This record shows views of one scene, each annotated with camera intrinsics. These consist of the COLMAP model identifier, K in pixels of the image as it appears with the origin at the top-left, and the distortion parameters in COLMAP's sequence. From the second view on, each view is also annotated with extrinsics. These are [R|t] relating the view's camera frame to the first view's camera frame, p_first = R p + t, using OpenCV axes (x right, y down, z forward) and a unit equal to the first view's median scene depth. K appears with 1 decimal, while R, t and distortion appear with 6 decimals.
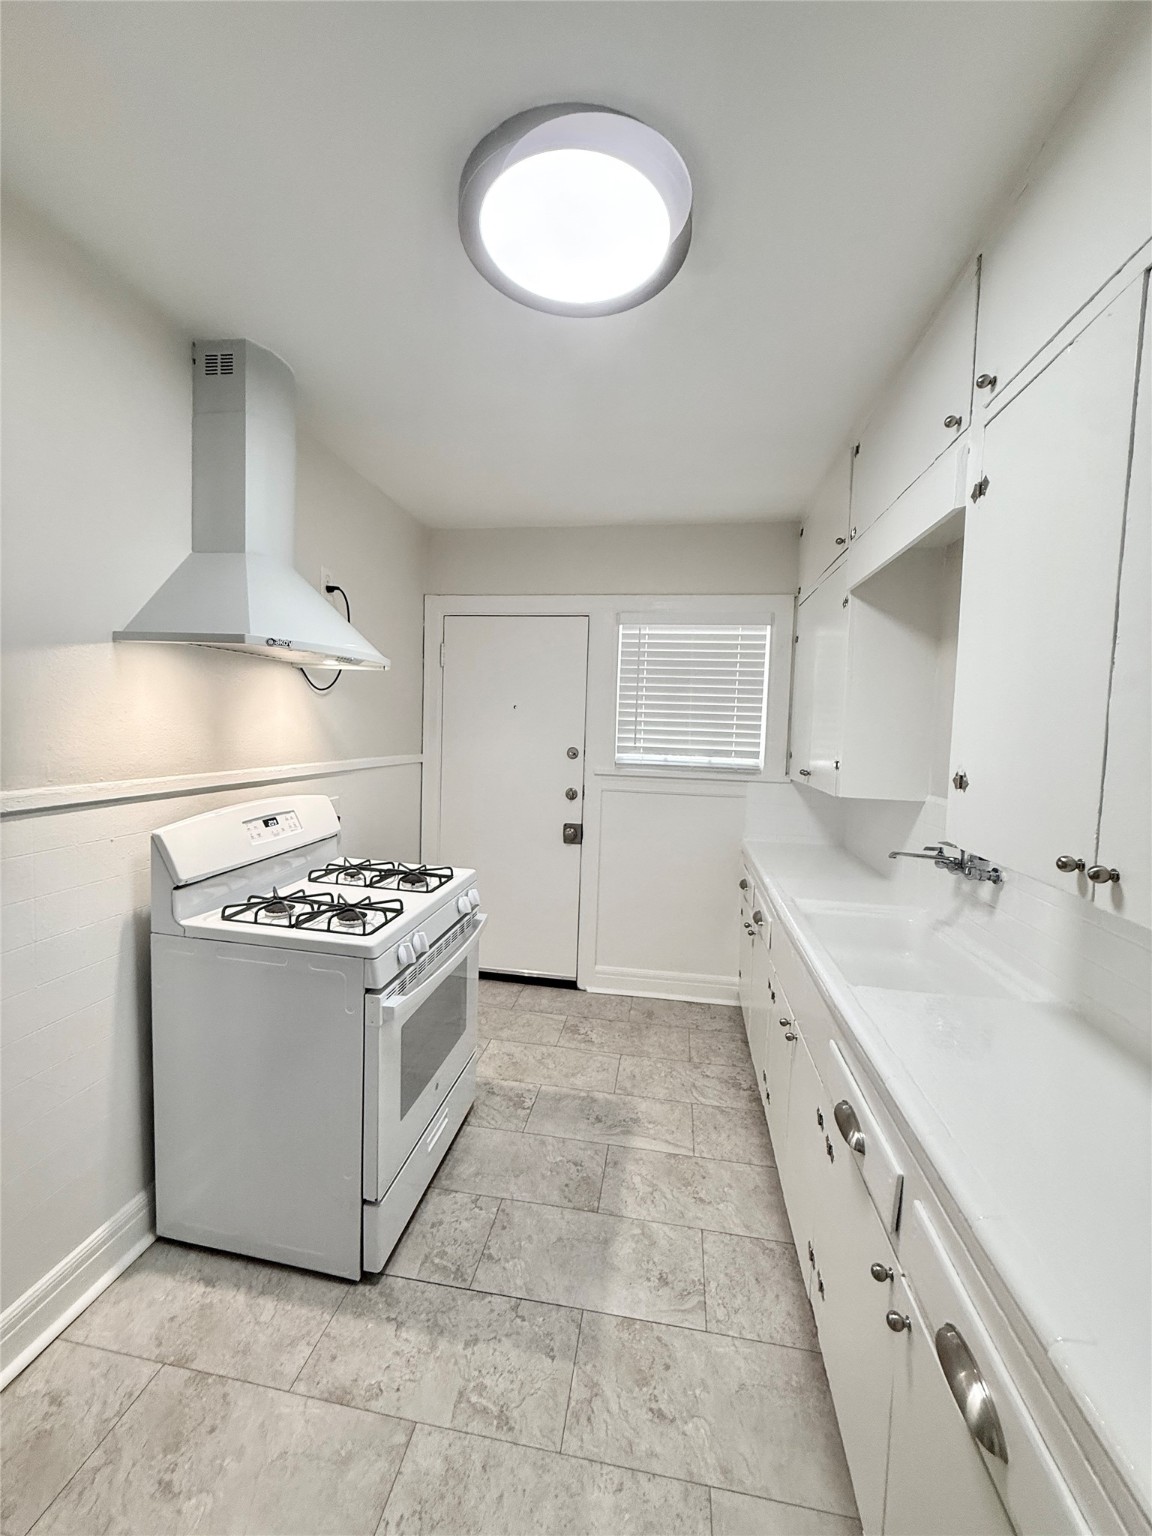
lens RADIAL K [[614.4, 0, 575.6], [0, 614.4, 763.4], [0, 0, 1]] dist [0.003580, 0.000410]
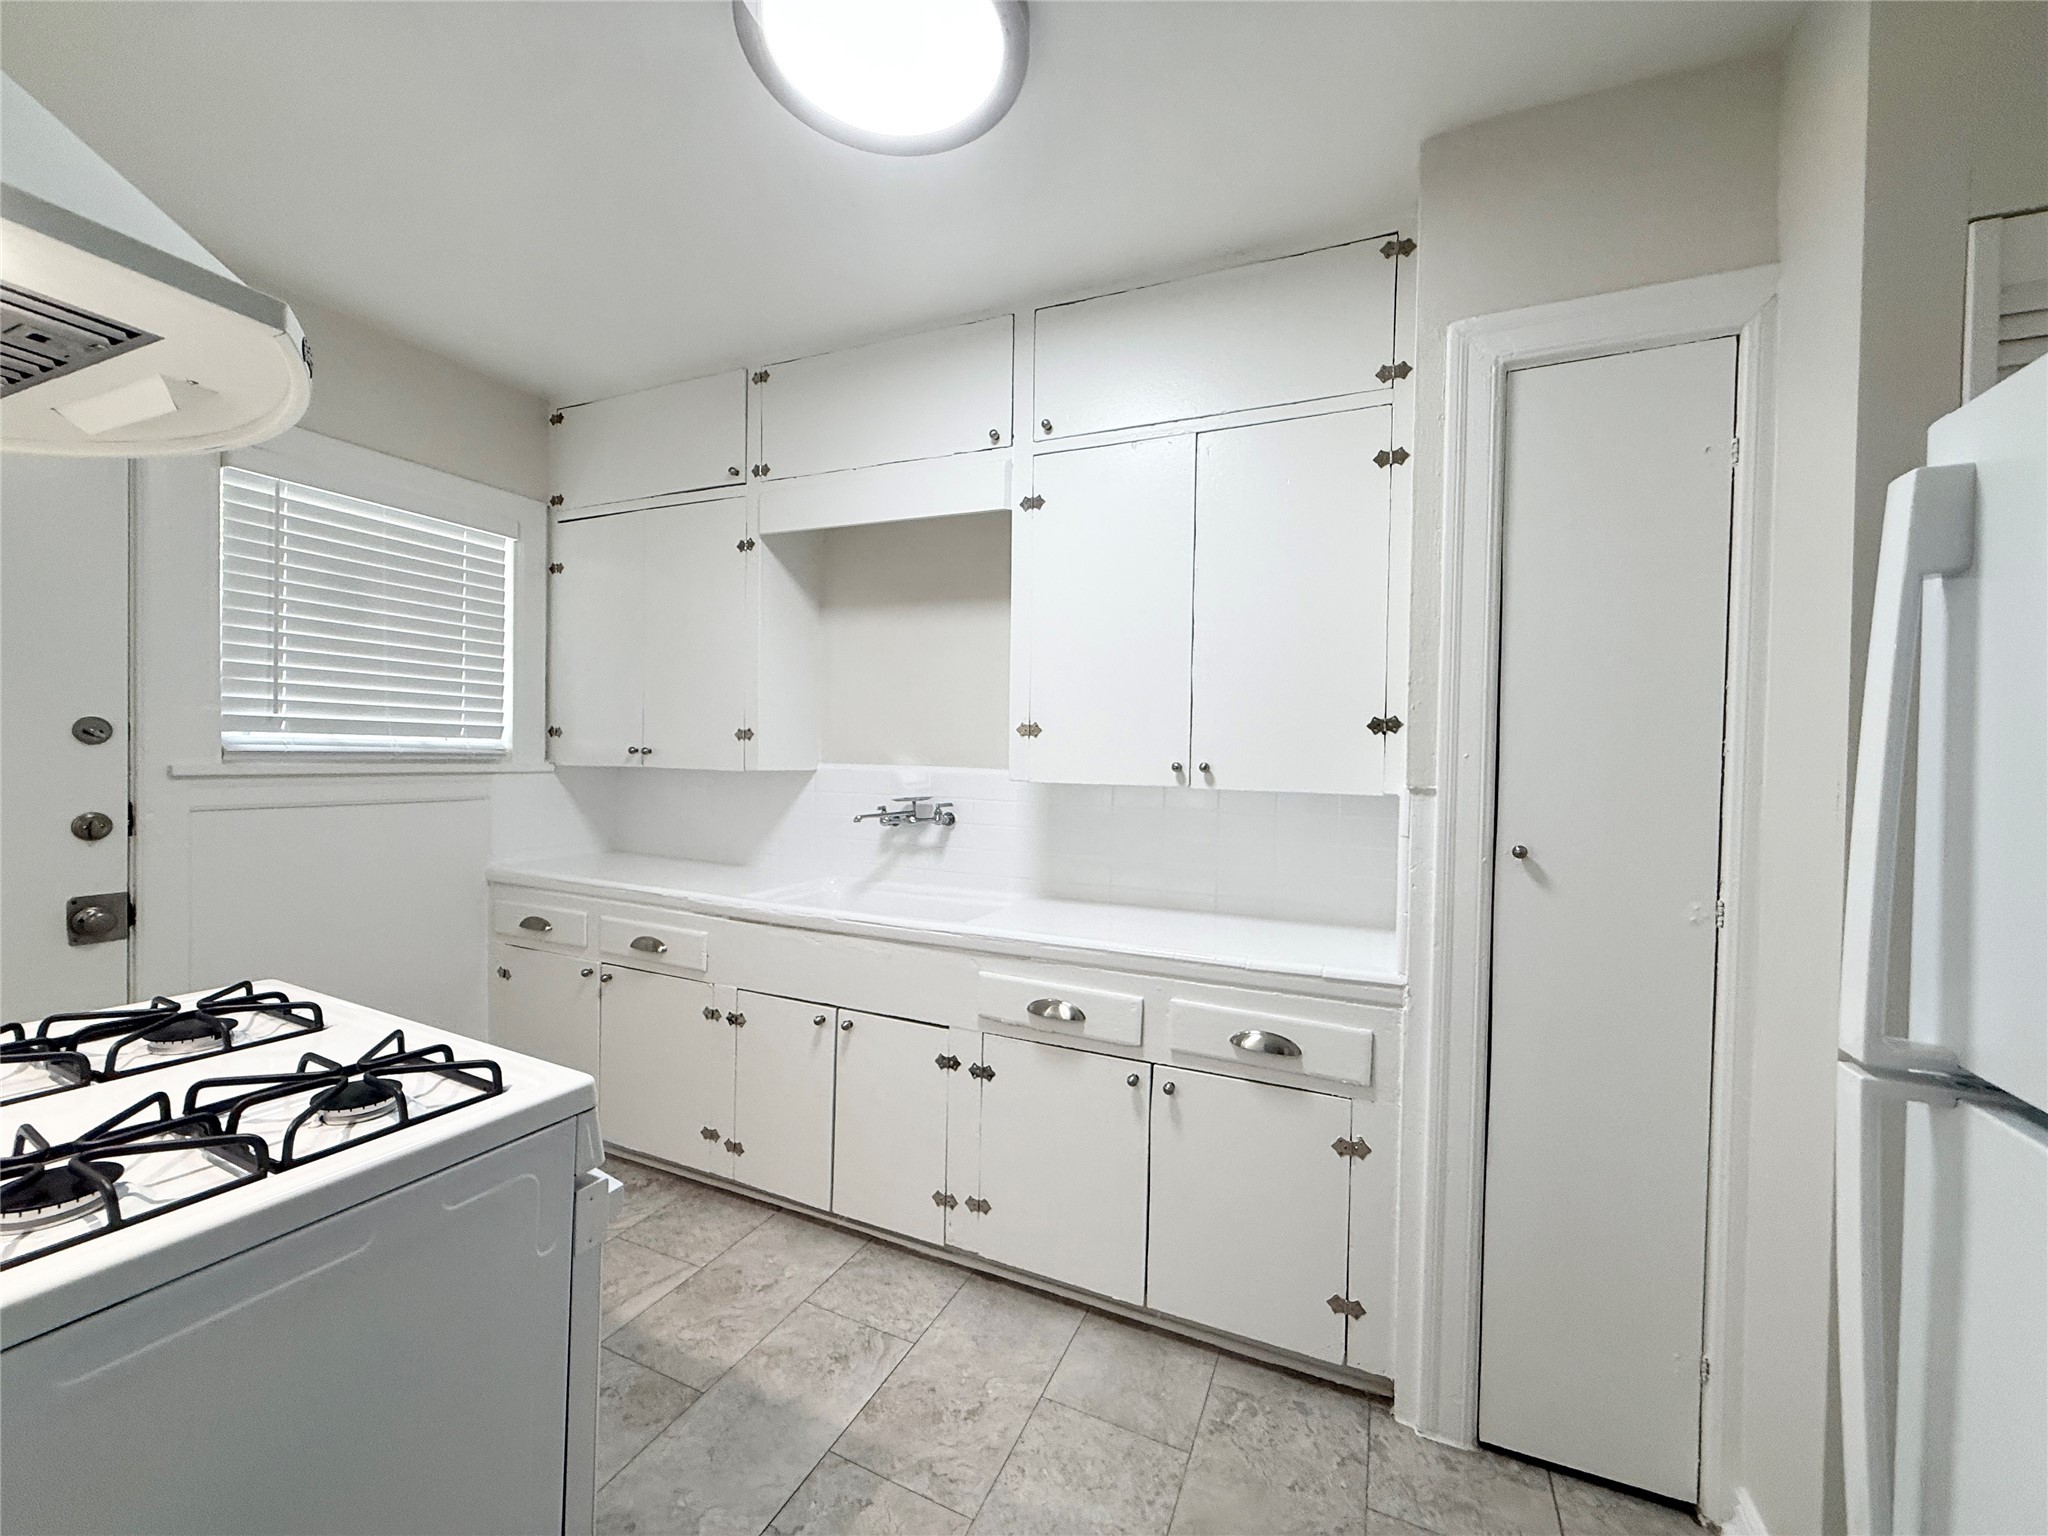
lens RADIAL K [[819.2, 0, 1021.3], [0, 819.2, 767.2], [0, 0, 1]] dist [0.003580, 0.000410]
pose [[0.261141, -0.043783, 0.964307, -0.749274], [0.046620, 0.998377, 0.032705, 0.038488], [-0.964174, 0.036415, 0.262759, 0.431675]]
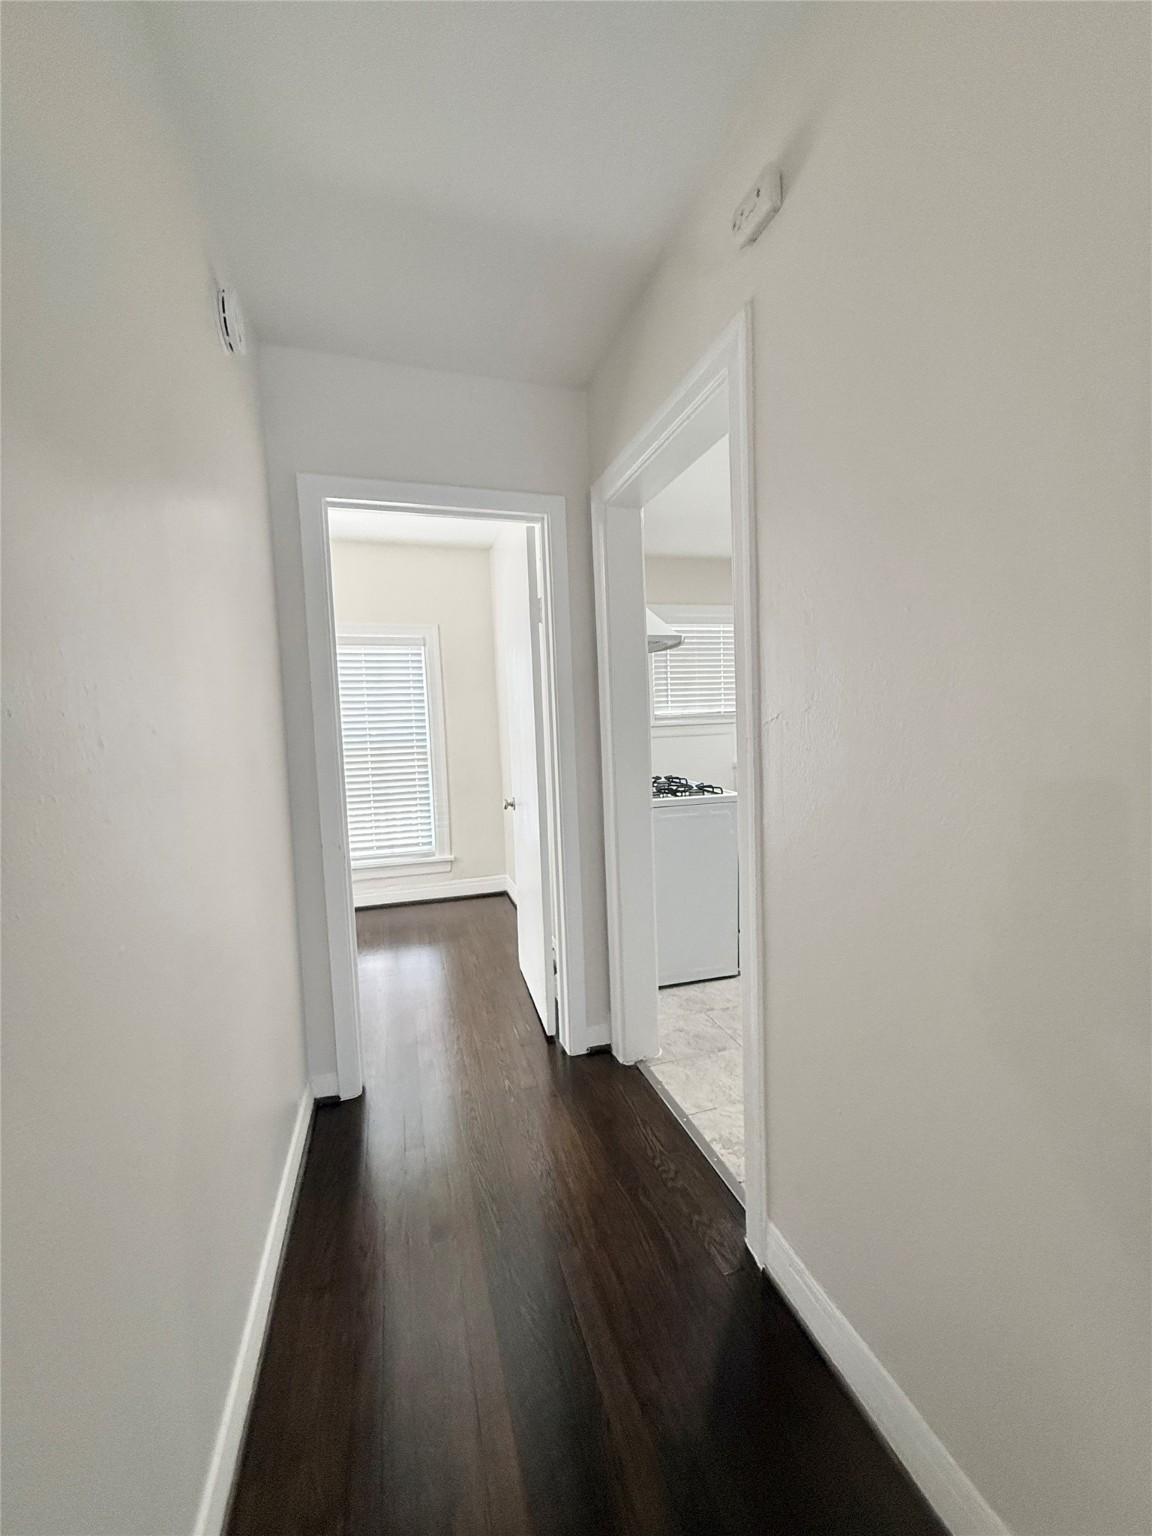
lens RADIAL K [[614.4, 0, 574.1], [0, 614.4, 763.3], [0, 0, 1]] dist [0.003580, 0.000410]
pose [[0.896985, -0.100257, 0.430543, -1.428814], [0.093075, 0.994942, 0.037774, 0.063695], [-0.432152, 0.006190, 0.901779, -0.457274]]
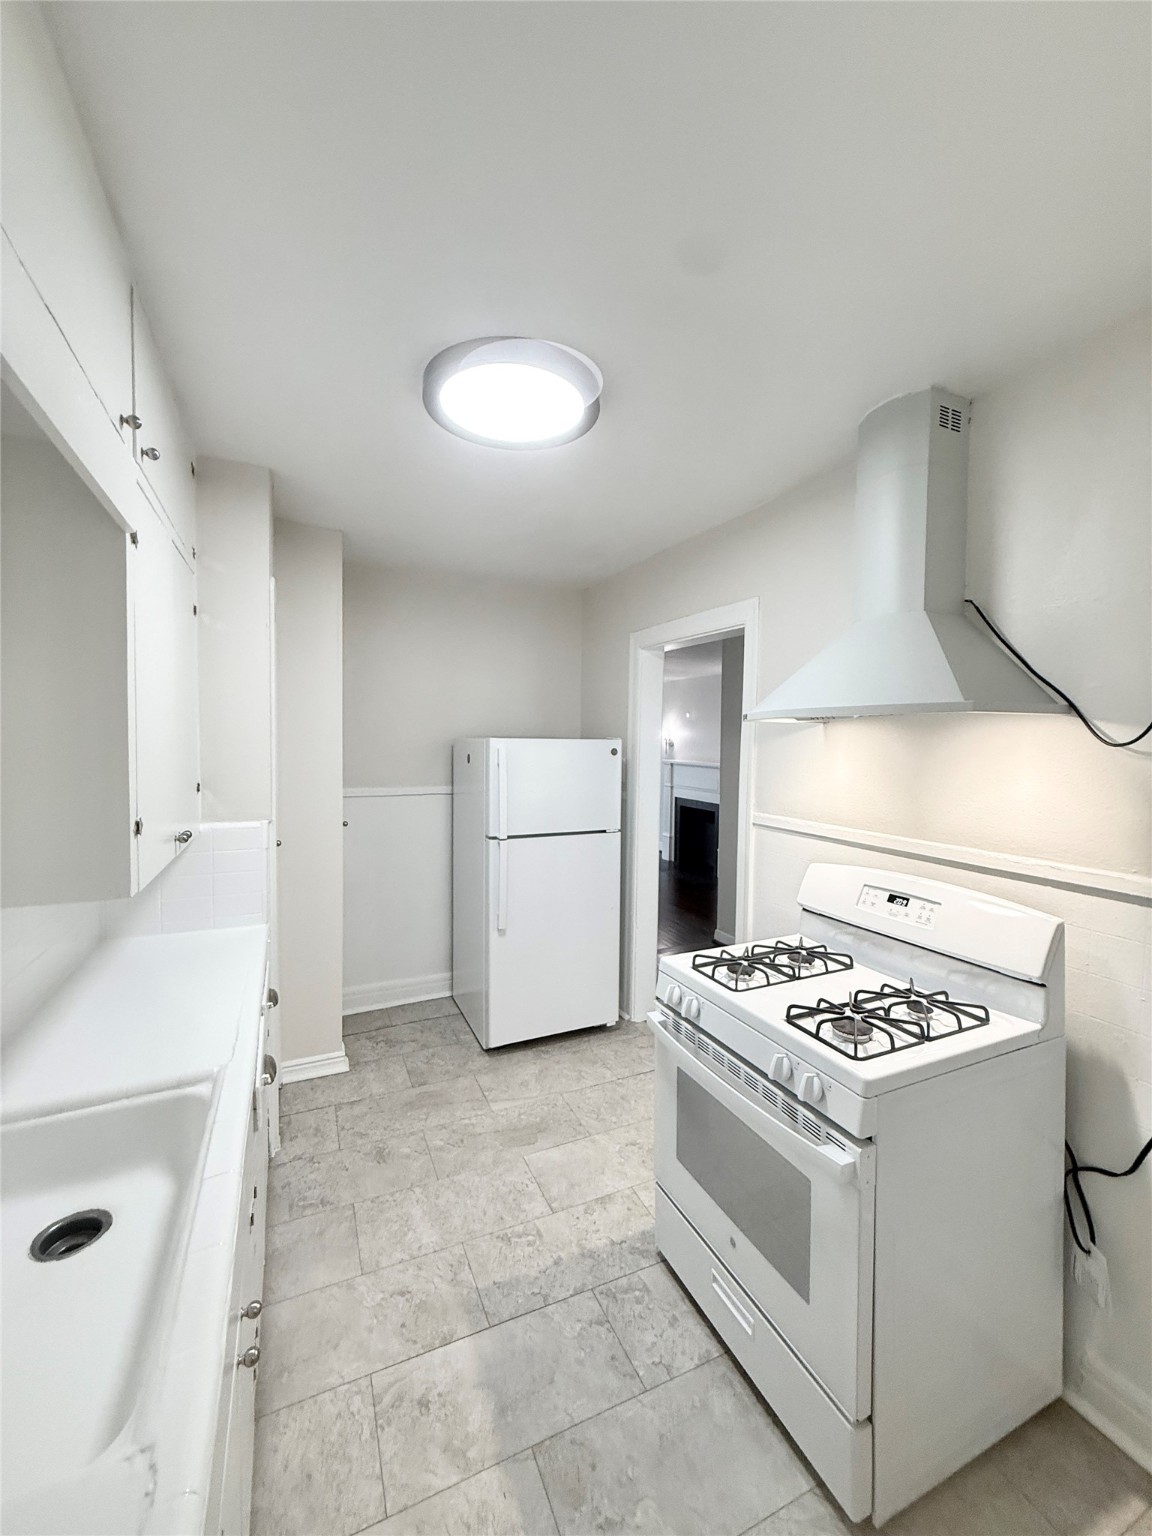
lens RADIAL K [[614.4, 0, 574.6], [0, 614.4, 764.6], [0, 0, 1]] dist [0.003580, 0.000410]
pose [[-0.831205, -0.022913, -0.555494, 0.445409], [-0.076479, 0.994364, 0.073423, -0.146358], [0.550681, 0.103513, -0.828273, 1.647473]]
